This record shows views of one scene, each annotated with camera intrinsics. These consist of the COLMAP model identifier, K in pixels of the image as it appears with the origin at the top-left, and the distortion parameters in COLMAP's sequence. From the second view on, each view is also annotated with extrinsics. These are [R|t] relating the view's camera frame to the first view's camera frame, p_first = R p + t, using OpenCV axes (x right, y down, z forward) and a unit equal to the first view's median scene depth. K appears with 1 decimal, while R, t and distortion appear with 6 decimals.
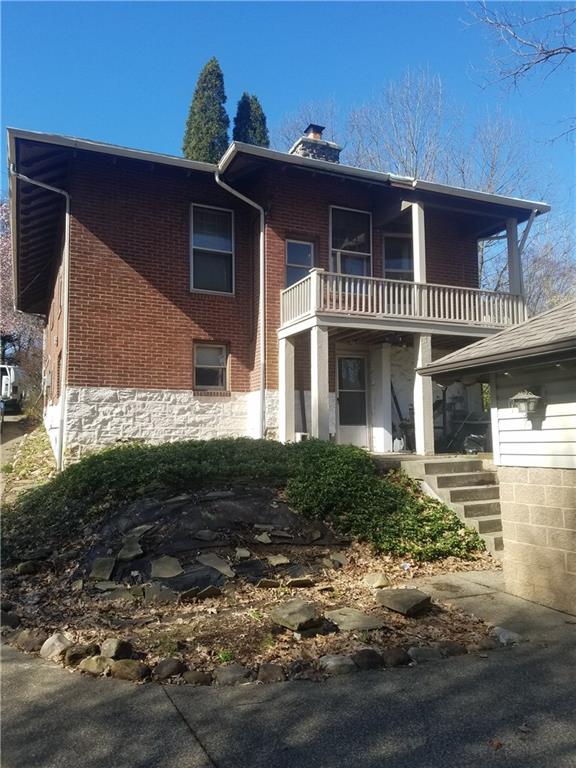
lens RADIAL K [[554.3, 0, 259.5], [0, 554.3, 388.6], [0, 0, 1]] dist [0.188748, -0.268009]
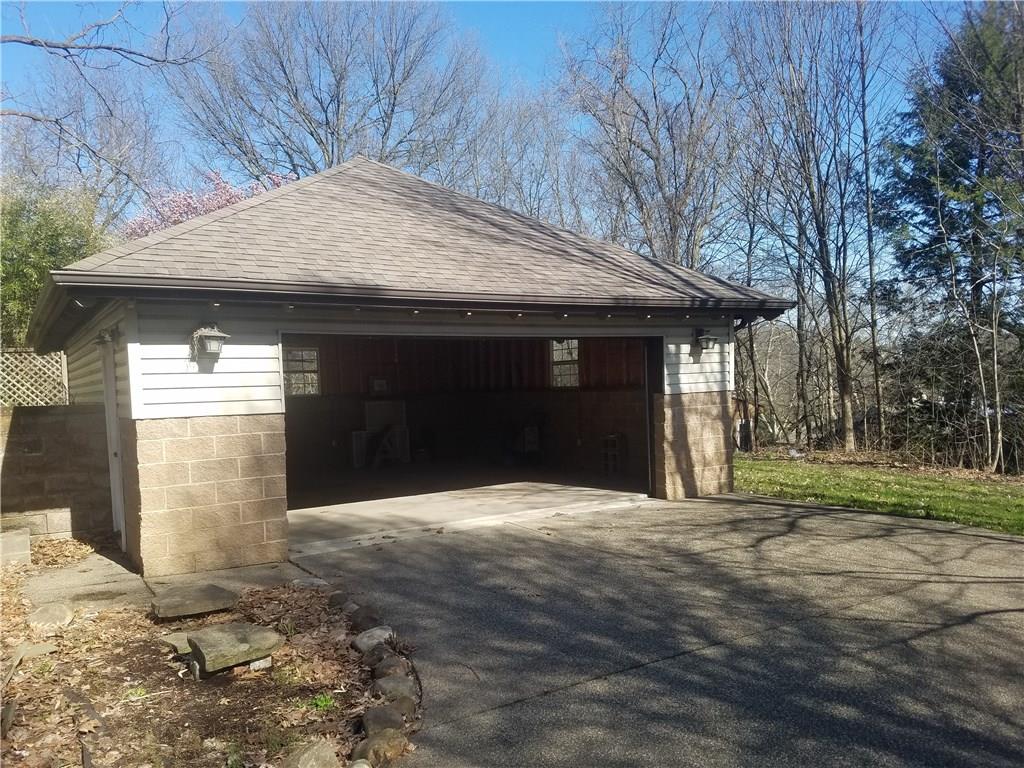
lens RADIAL K [[739.0, 0, 518.3], [0, 739.0, 422.3], [0, 0, 1]] dist [0.188748, -0.268009]
pose [[-0.134166, -0.030639, 0.990485, -0.734357], [-0.063426, 0.997738, 0.022272, 0.093975], [-0.988927, -0.059835, -0.135806, 0.706861]]
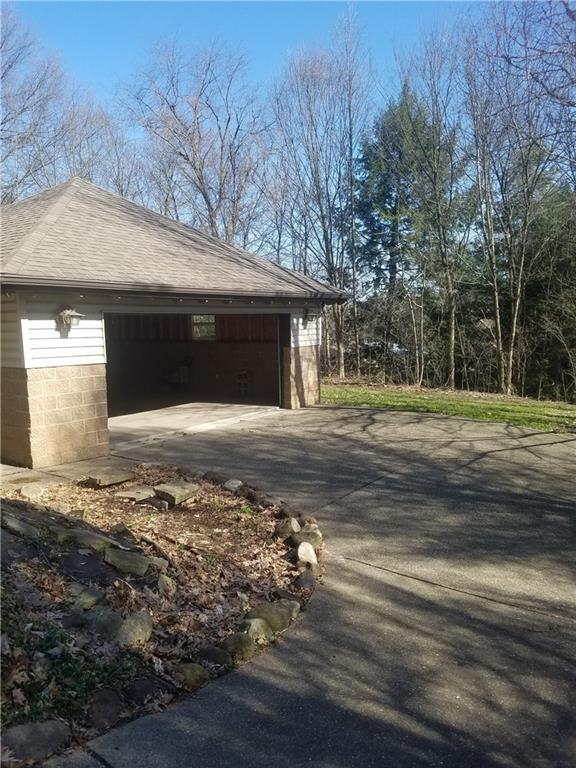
lens RADIAL K [[554.3, 0, 259.5], [0, 554.3, 388.6], [0, 0, 1]] dist [0.188748, -0.268009]
pose [[-0.464526, -0.080959, 0.881851, -0.941711], [-0.063052, 0.996309, 0.058254, 0.086566], [-0.883312, -0.028542, -0.467916, 1.253138]]
